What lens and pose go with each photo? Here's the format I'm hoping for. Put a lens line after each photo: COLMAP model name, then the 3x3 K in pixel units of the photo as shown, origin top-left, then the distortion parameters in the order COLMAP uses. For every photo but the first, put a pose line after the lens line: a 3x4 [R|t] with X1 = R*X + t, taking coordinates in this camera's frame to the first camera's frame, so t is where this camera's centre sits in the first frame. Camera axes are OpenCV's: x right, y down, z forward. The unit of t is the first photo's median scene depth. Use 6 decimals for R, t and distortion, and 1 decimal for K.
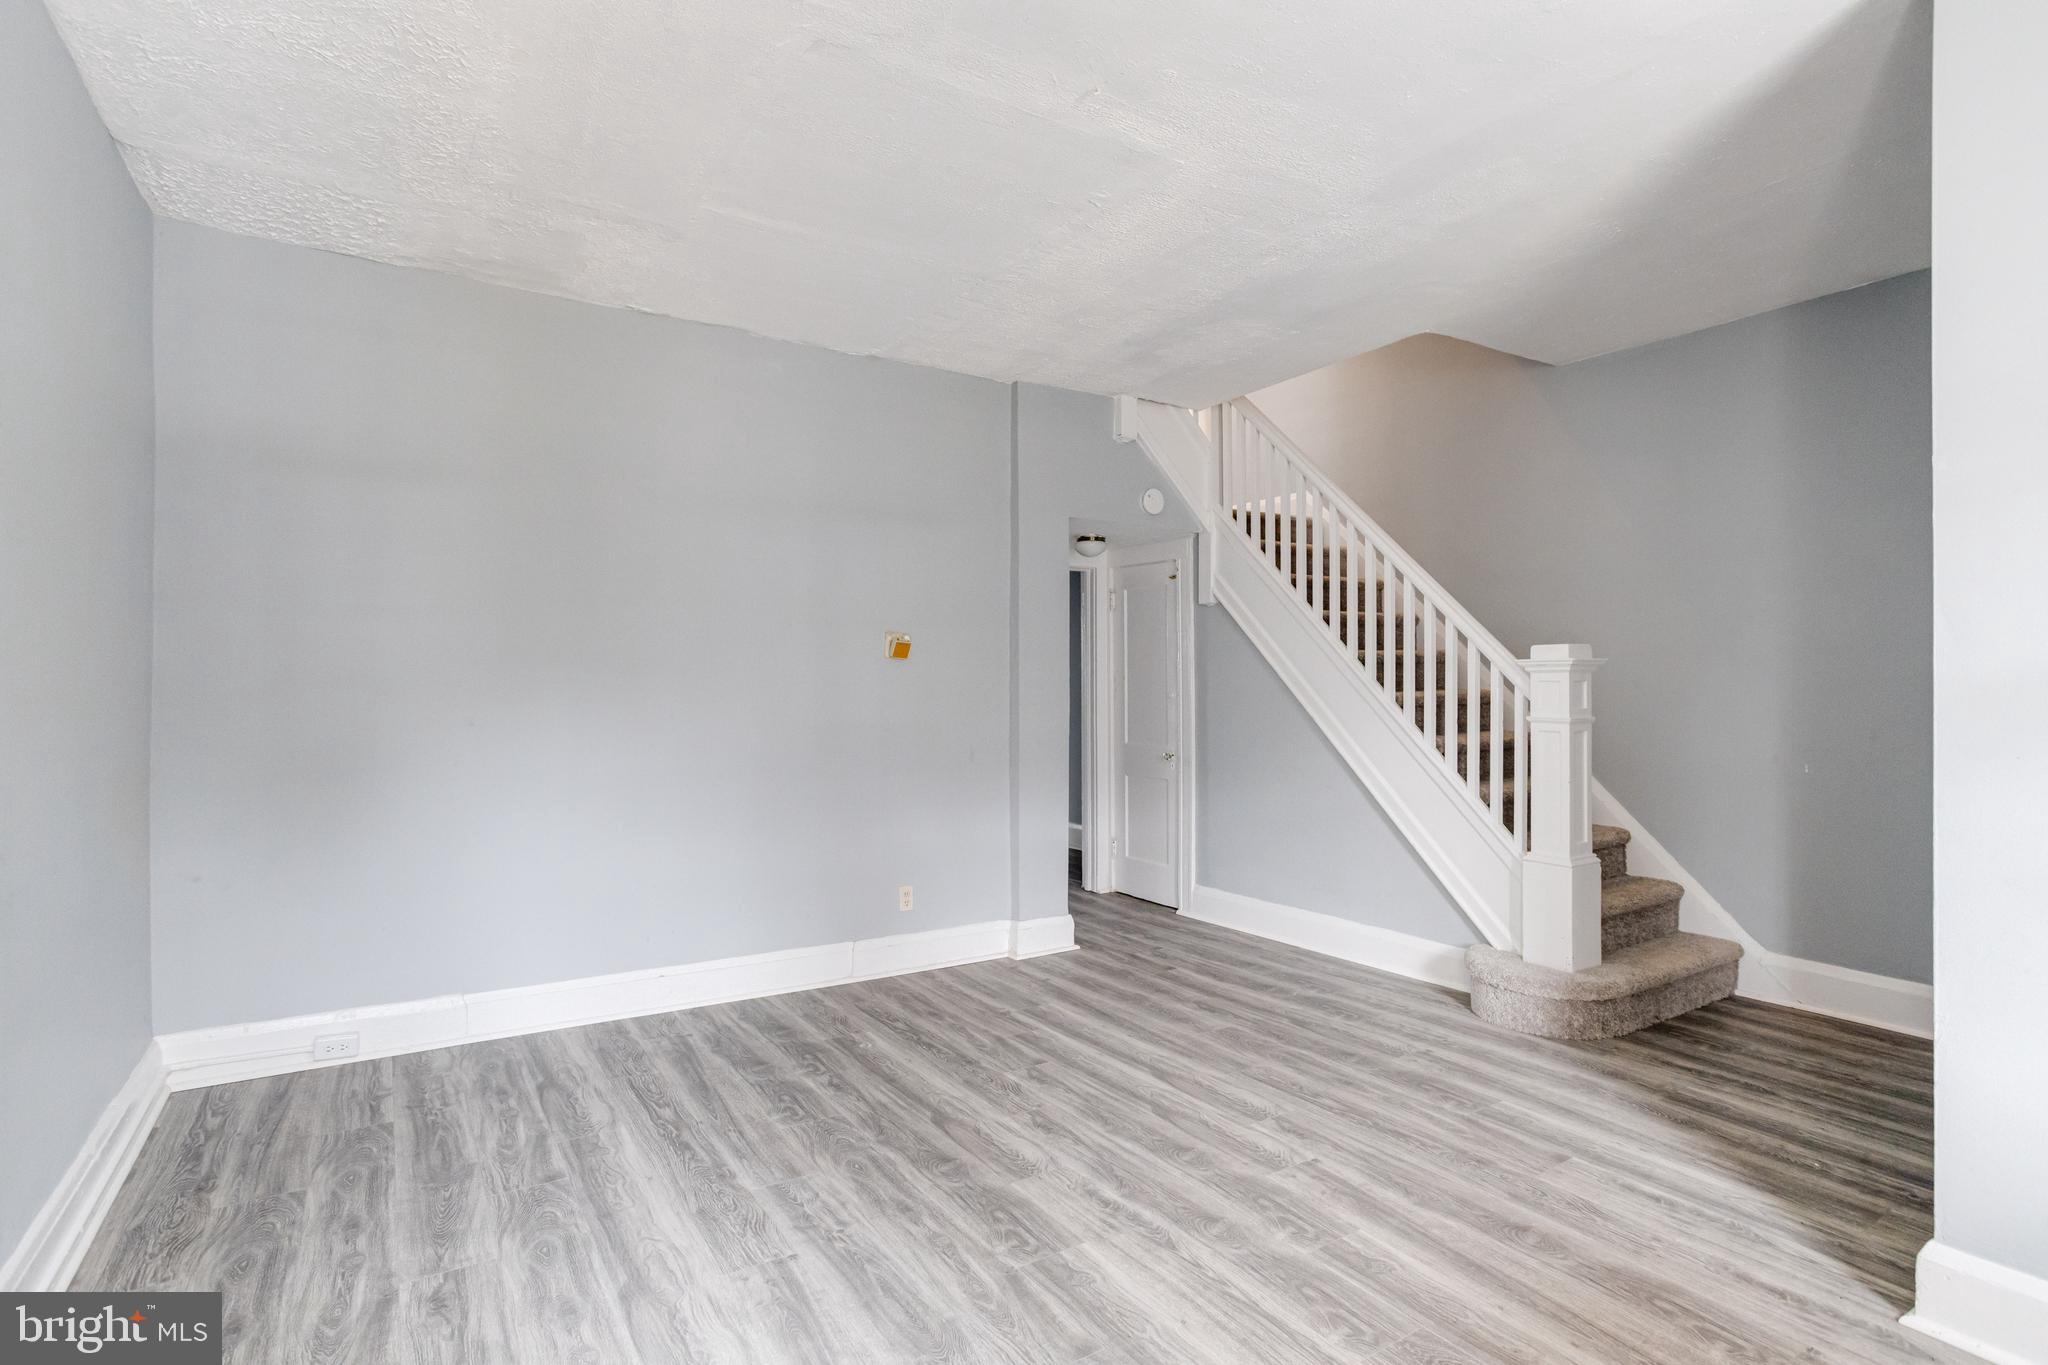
lens RADIAL K [[1008.8, 0, 1023.0], [0, 1008.8, 685.0], [0, 0, 1]] dist [-0.045507, 0.026969]
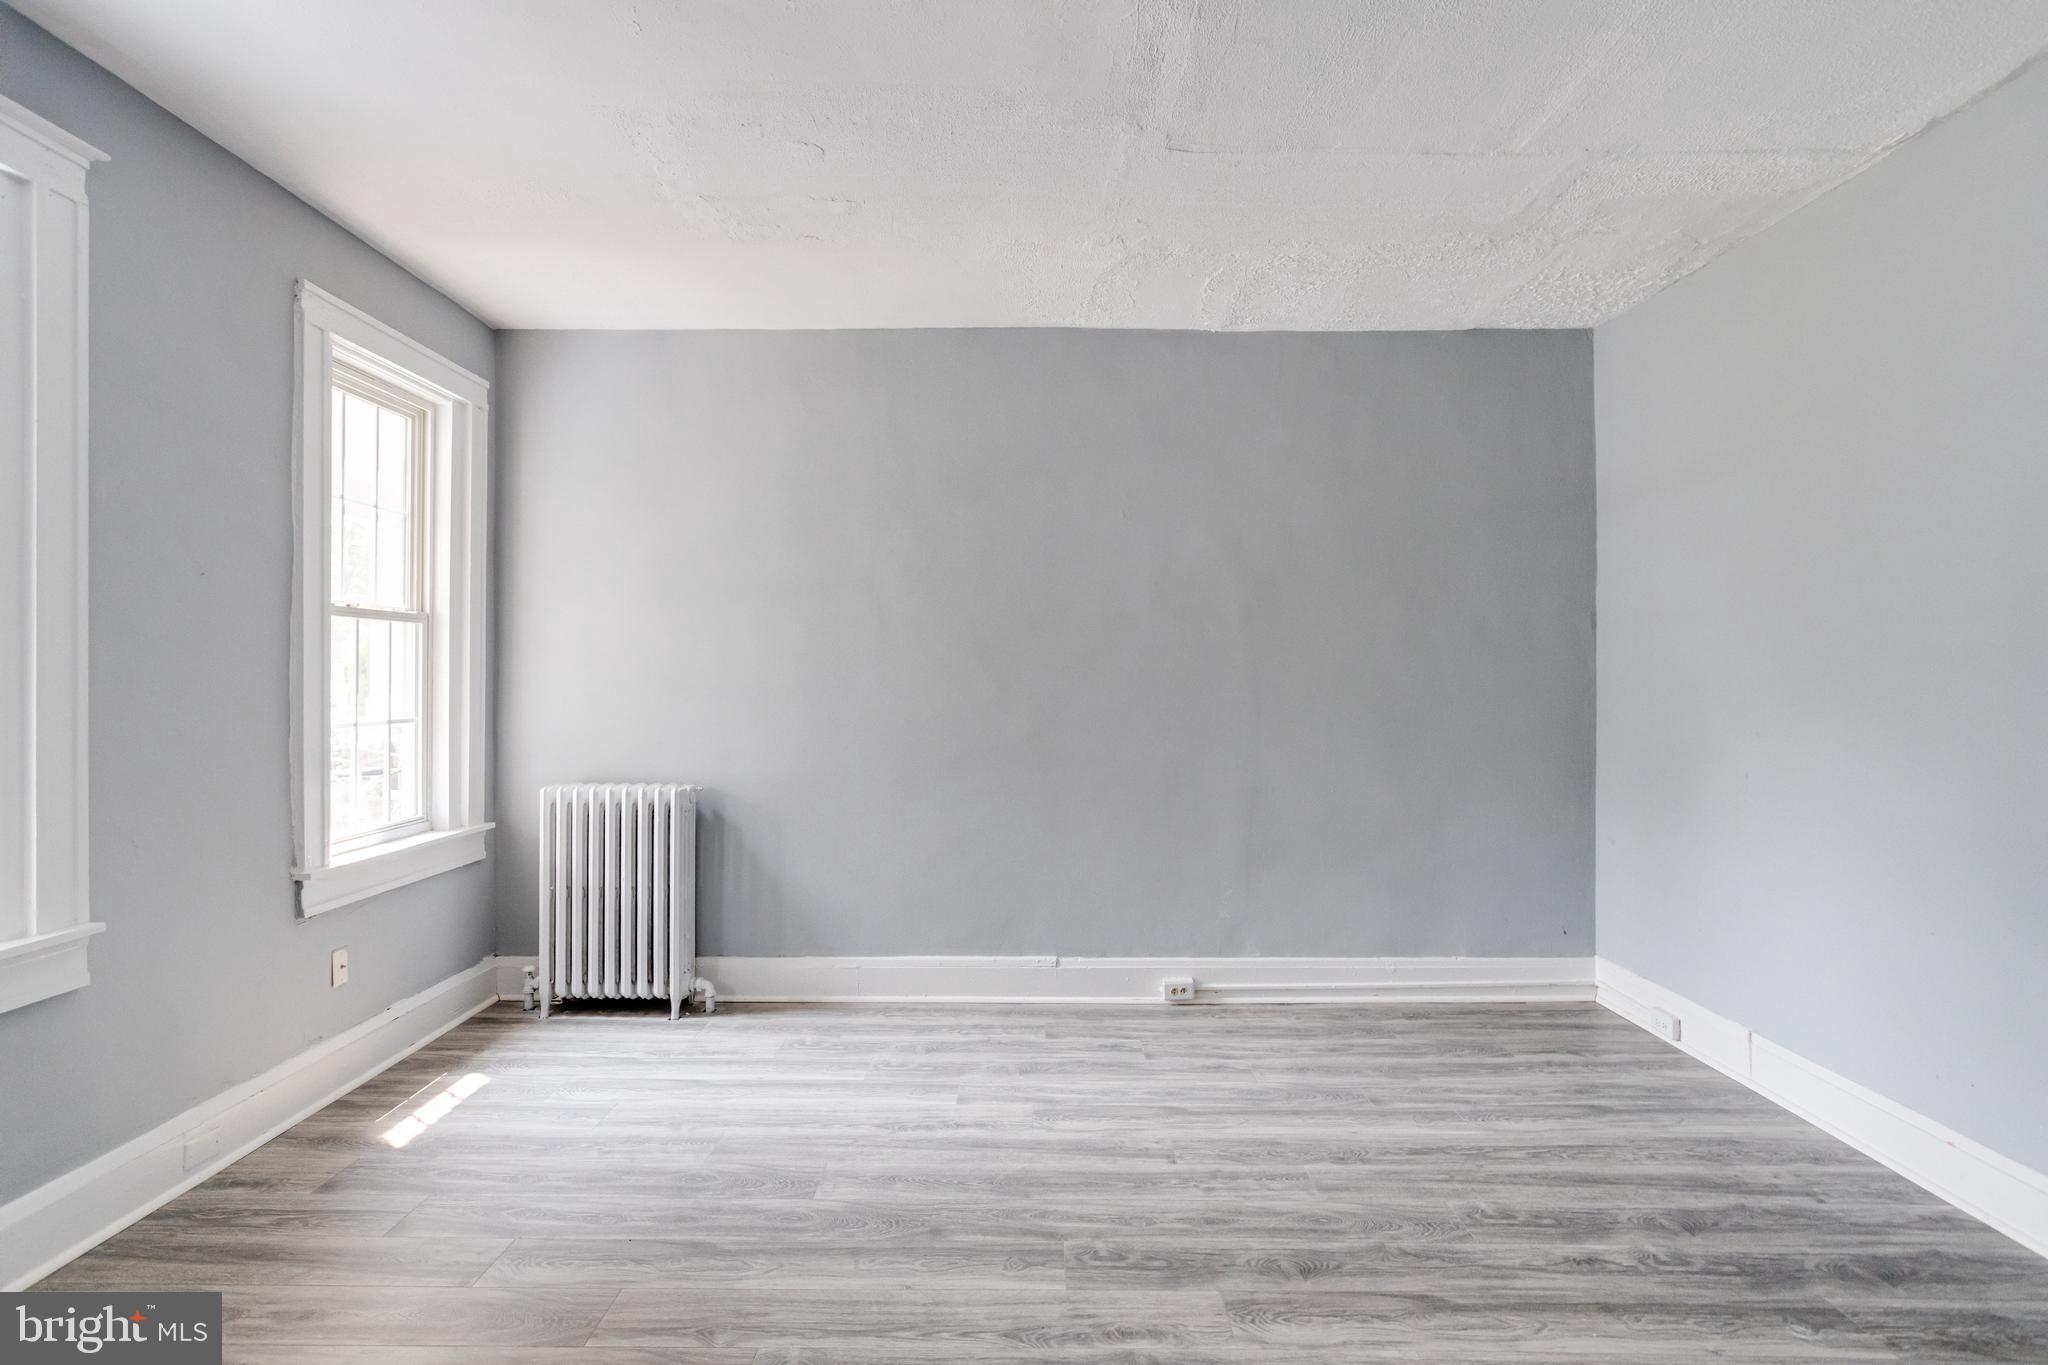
lens RADIAL K [[1008.8, 0, 1023.0], [0, 1008.8, 685.0], [0, 0, 1]] dist [-0.045507, 0.026969]
pose [[-0.550733, 0.005624, -0.834662, 0.669045], [0.003168, 0.999984, 0.004648, -0.011711], [0.834675, -0.000085, -0.550742, 1.146819]]
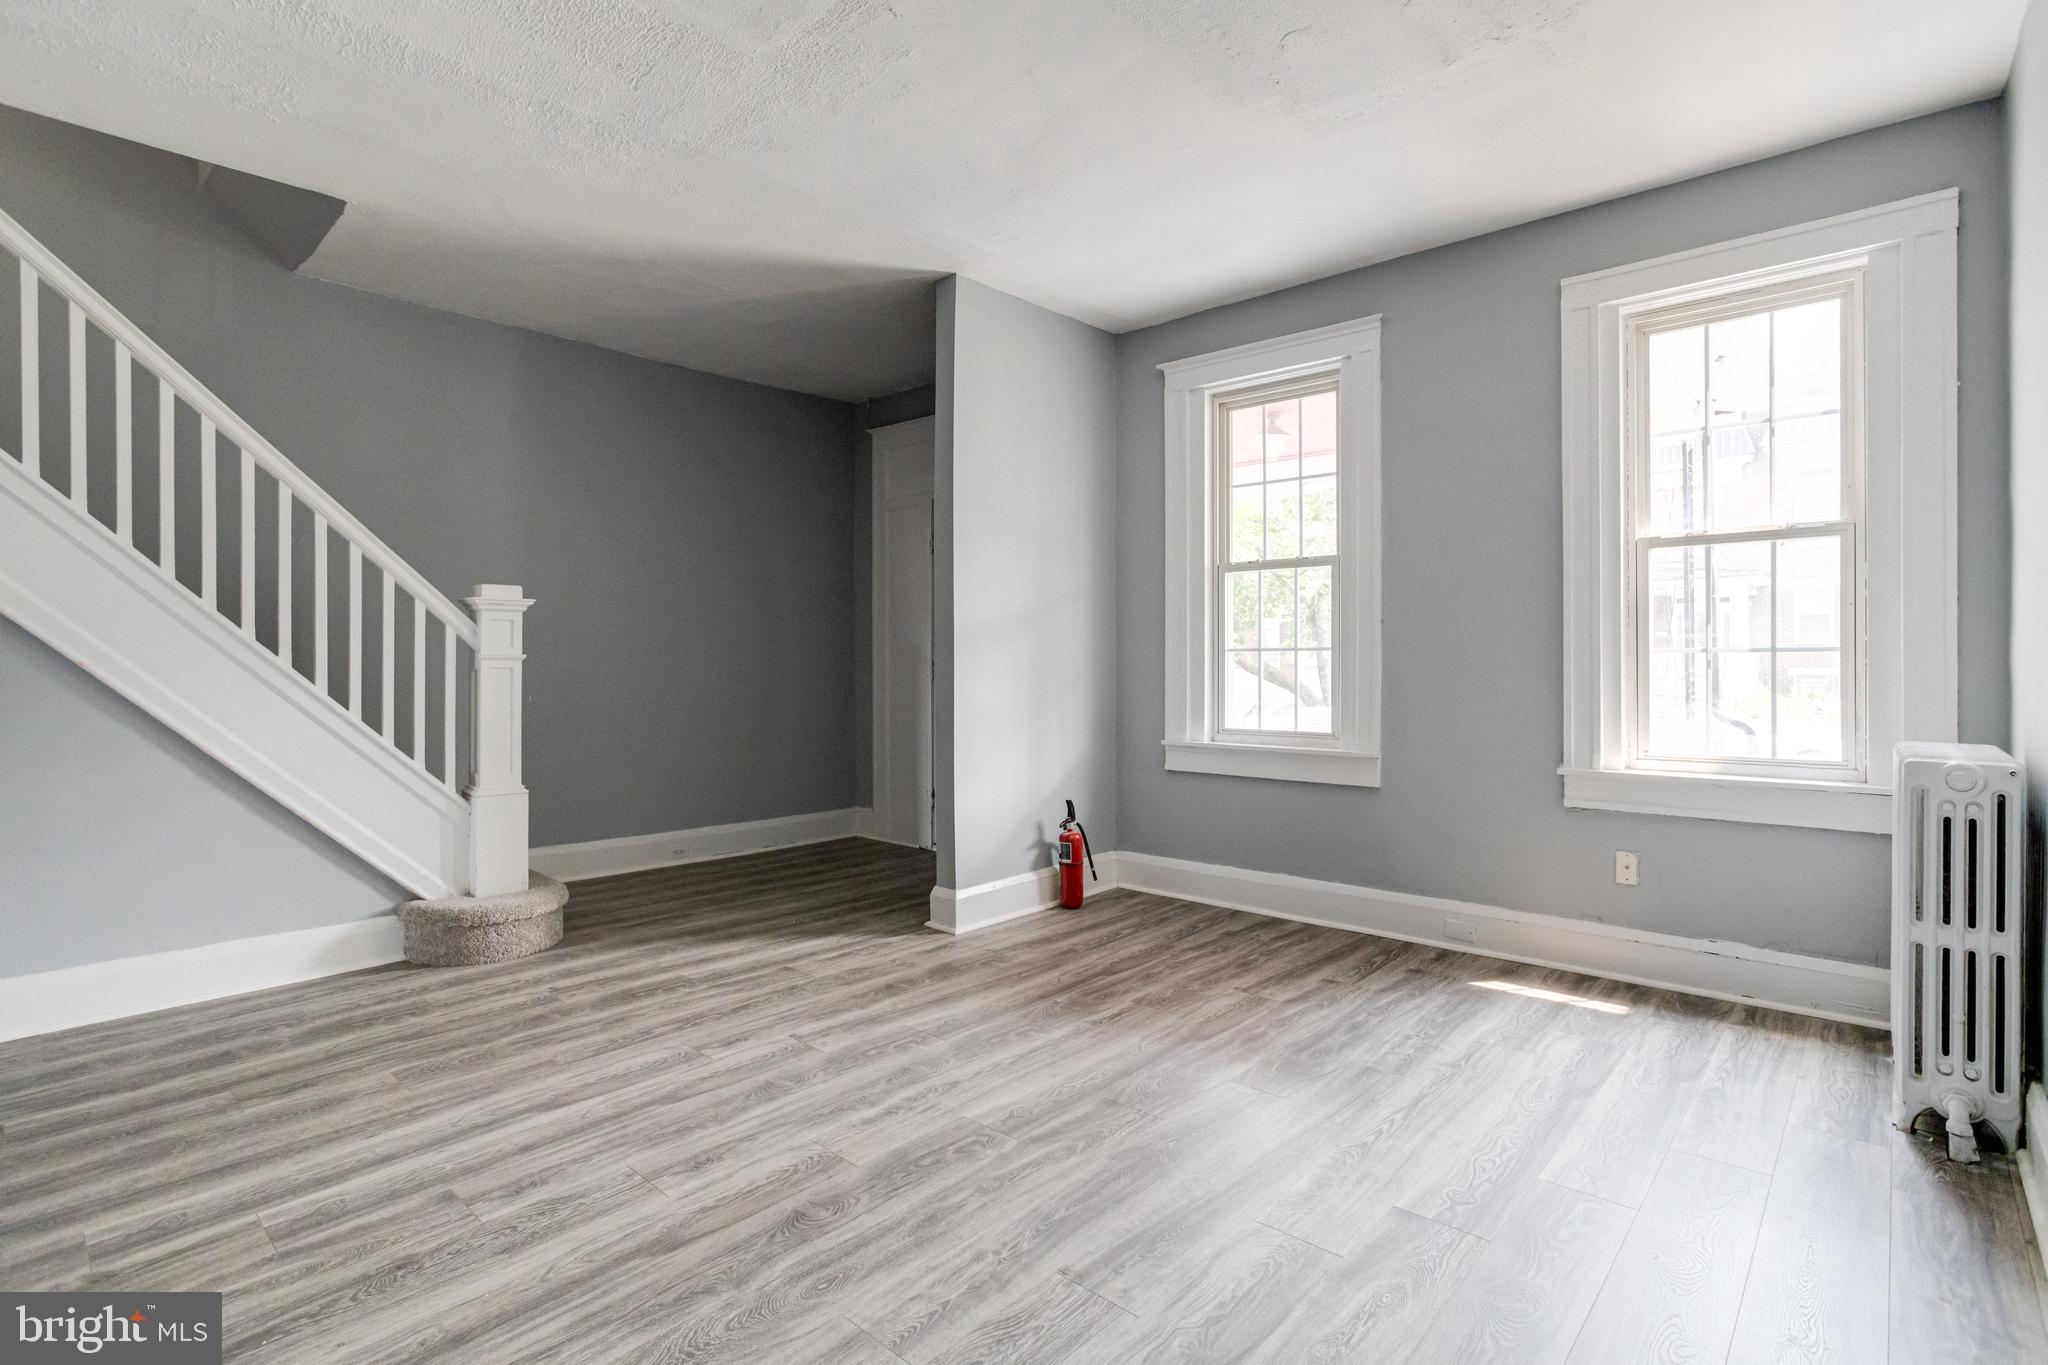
lens RADIAL K [[982.3, 0, 1016.5], [0, 982.3, 662.6], [0, 0, 1]] dist [-0.049727, 0.028609]
pose [[-0.254396, 0.001089, 0.967099, -0.753257], [-0.000096, 0.999999, -0.001151, 0.052790], [-0.967100, -0.000386, -0.254396, 0.937745]]
